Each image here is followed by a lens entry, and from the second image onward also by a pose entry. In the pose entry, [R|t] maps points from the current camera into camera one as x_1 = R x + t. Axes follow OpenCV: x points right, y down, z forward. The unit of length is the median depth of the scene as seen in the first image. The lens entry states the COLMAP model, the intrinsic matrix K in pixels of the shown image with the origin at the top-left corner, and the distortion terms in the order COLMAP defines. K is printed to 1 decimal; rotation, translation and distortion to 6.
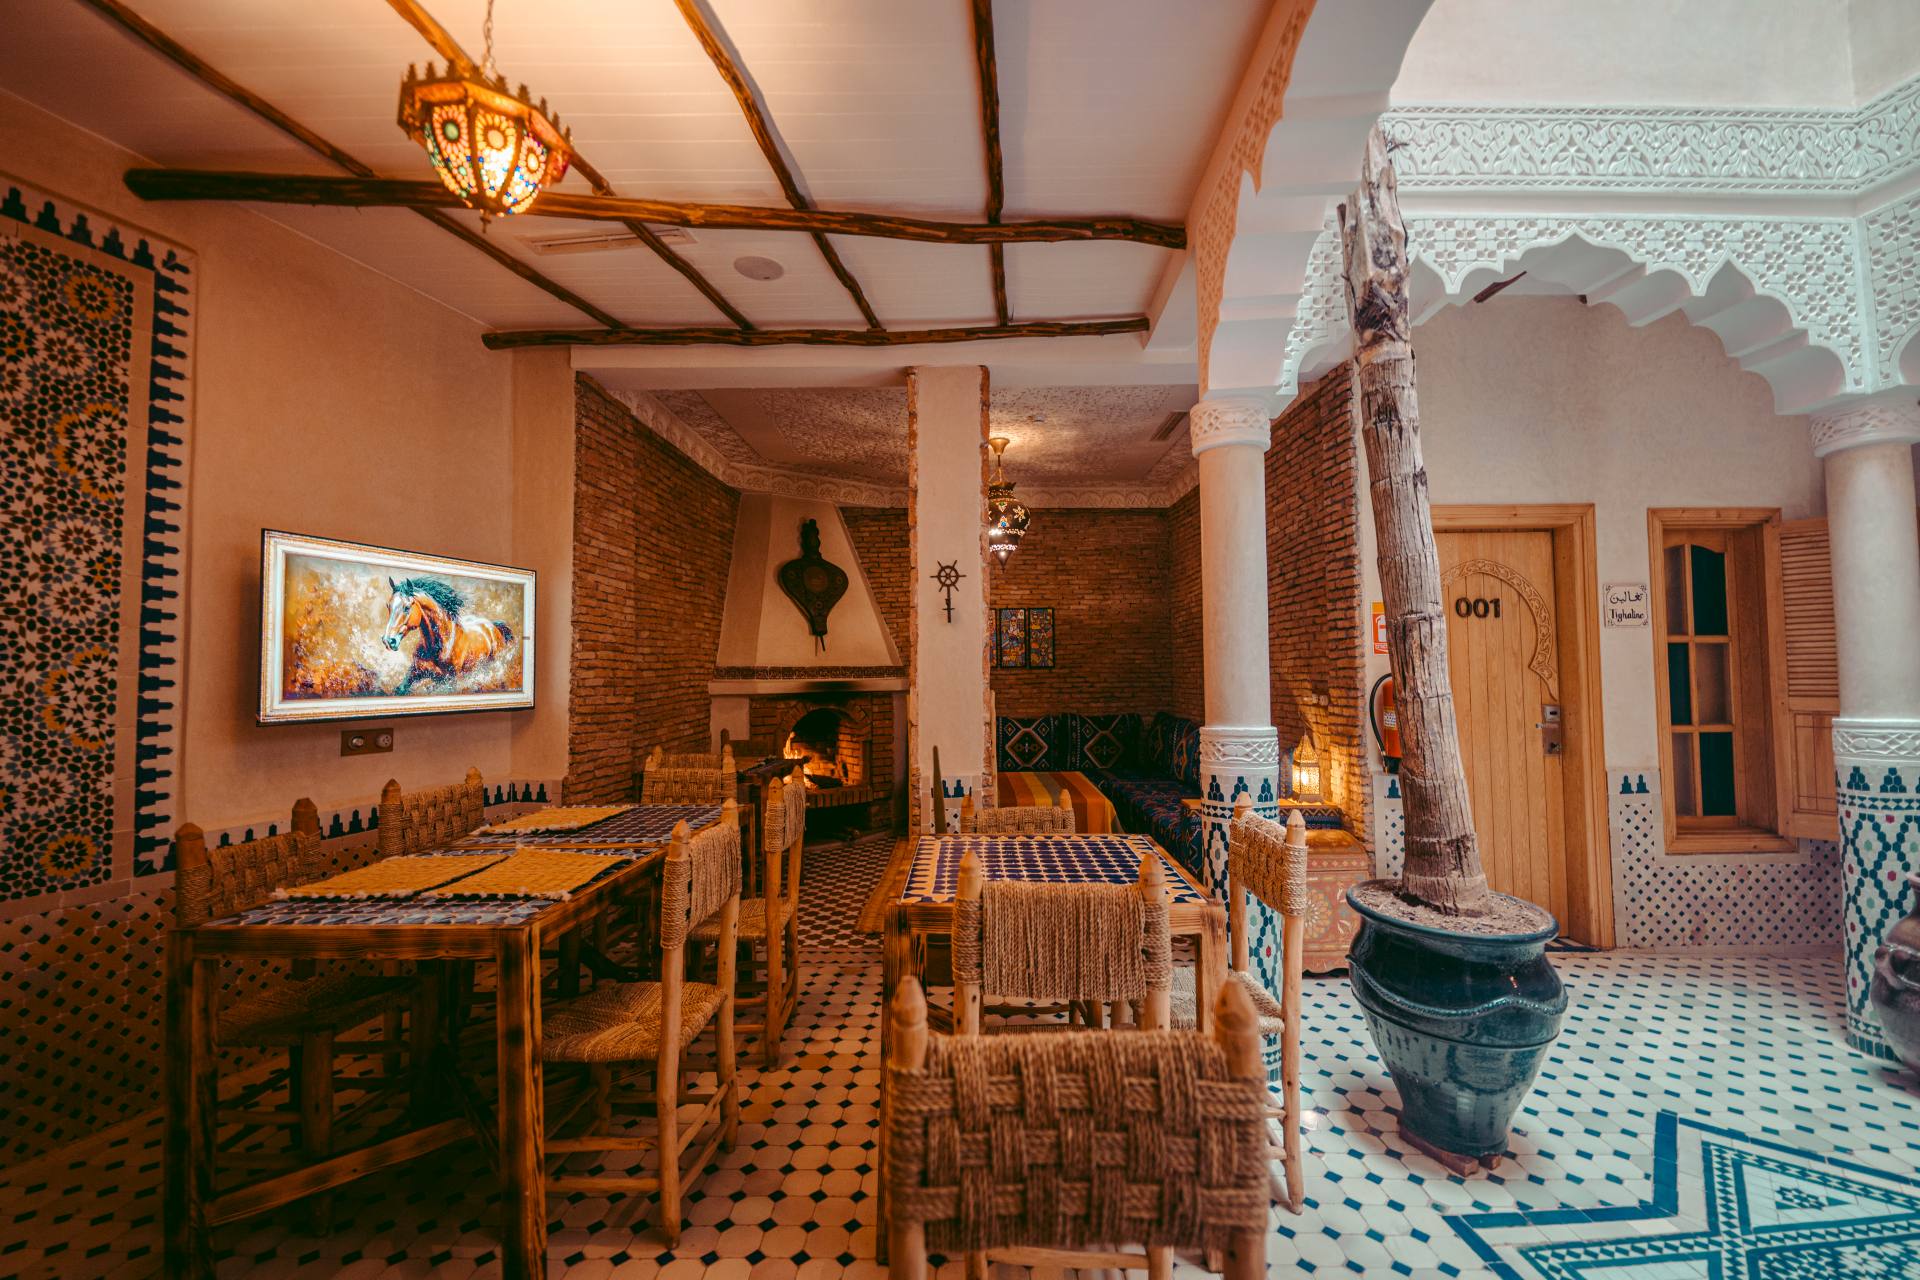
lens RADIAL K [[771.5, 0, 960.0], [0, 771.5, 640.0], [0, 0, 1]] dist [0.015867, -0.009925]
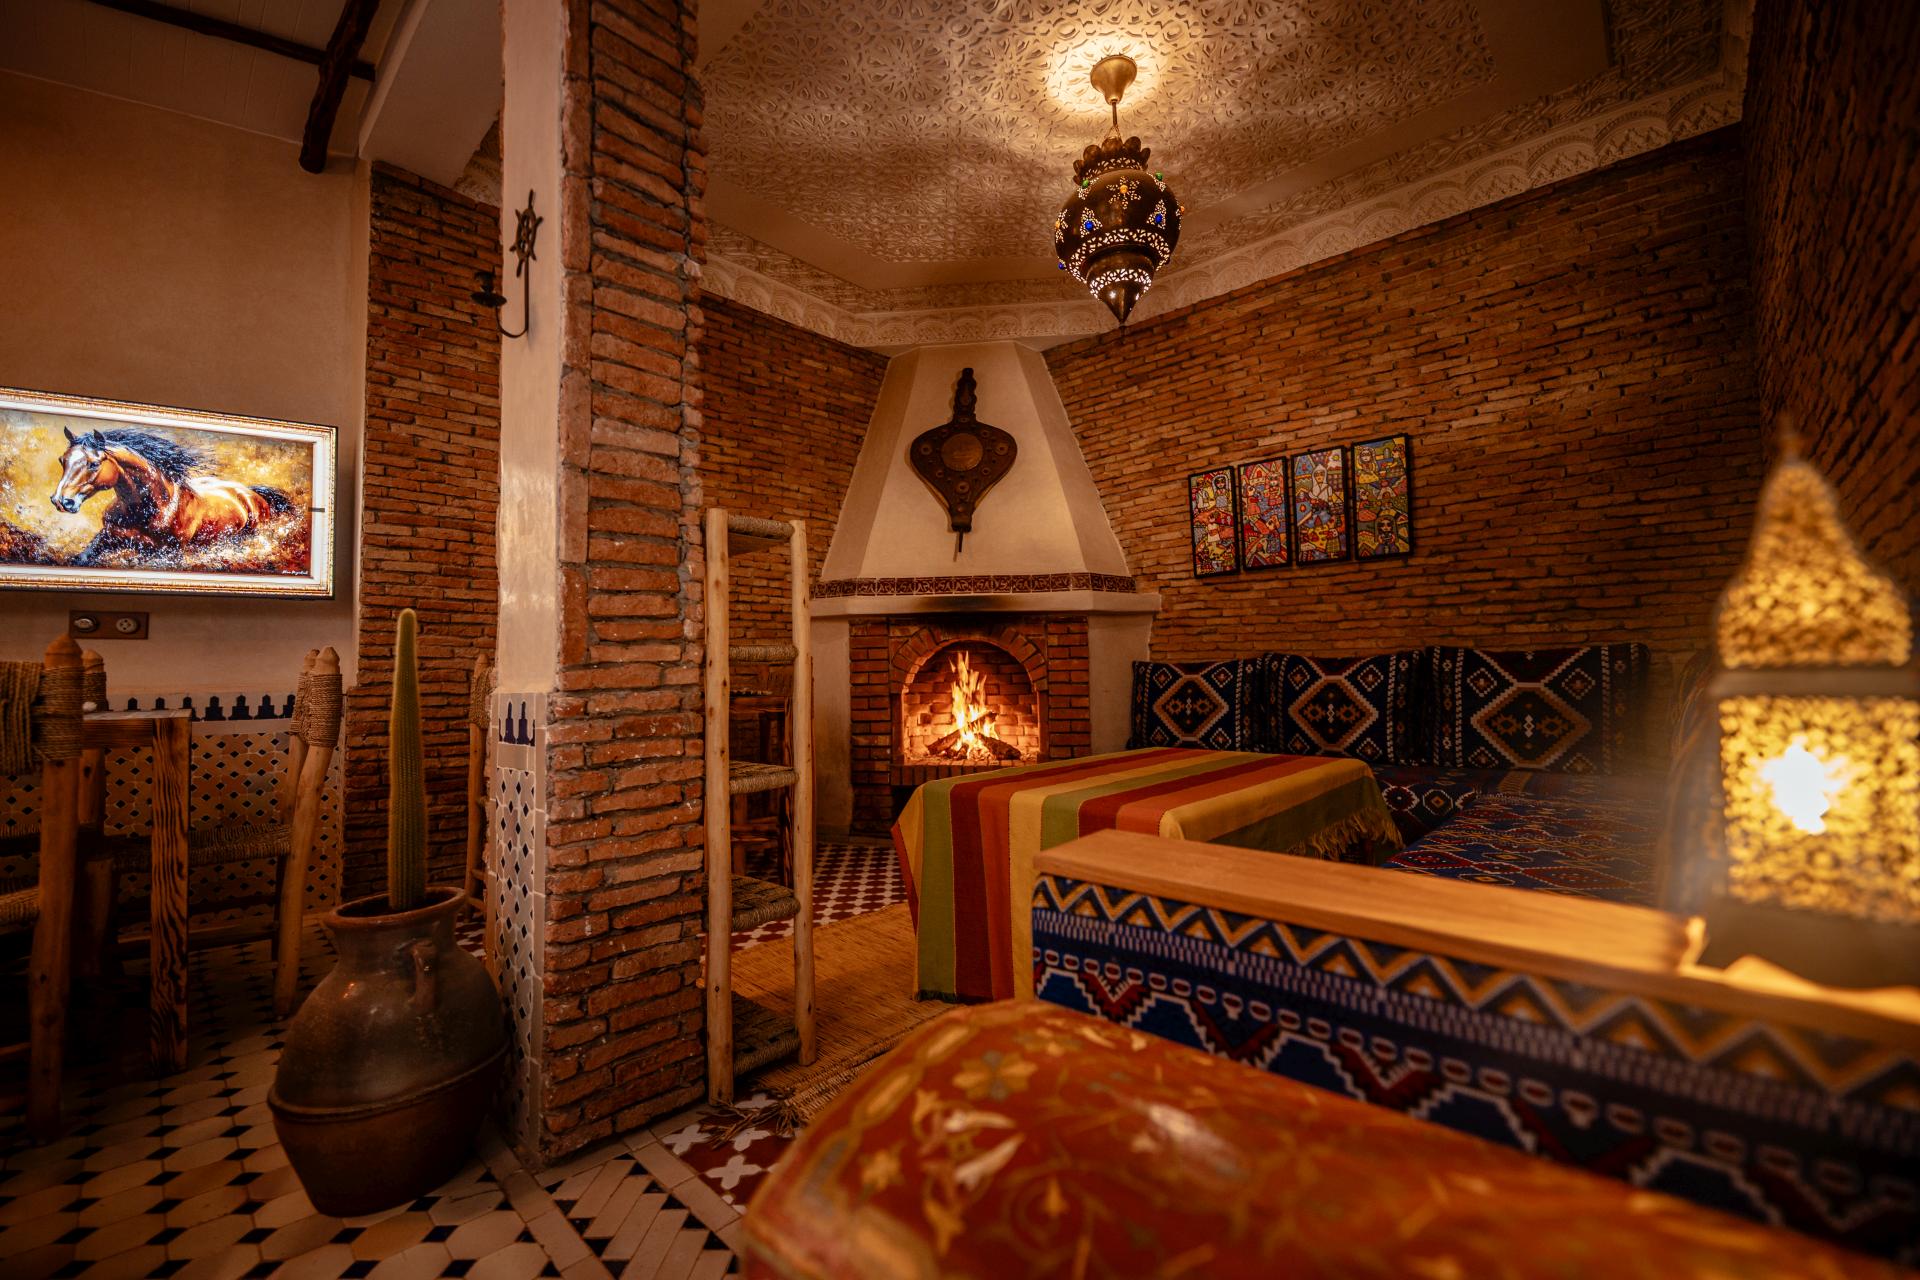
lens RADIAL K [[769.0, 0, 957.6], [0, 769.0, 638.4], [0, 0, 1]] dist [0.014906, -0.007660]
pose [[0.736492, -0.030729, -0.675748, 0.538221], [0.034787, 0.999366, -0.007531, 0.185875], [0.675551, -0.017961, 0.737094, 1.001477]]
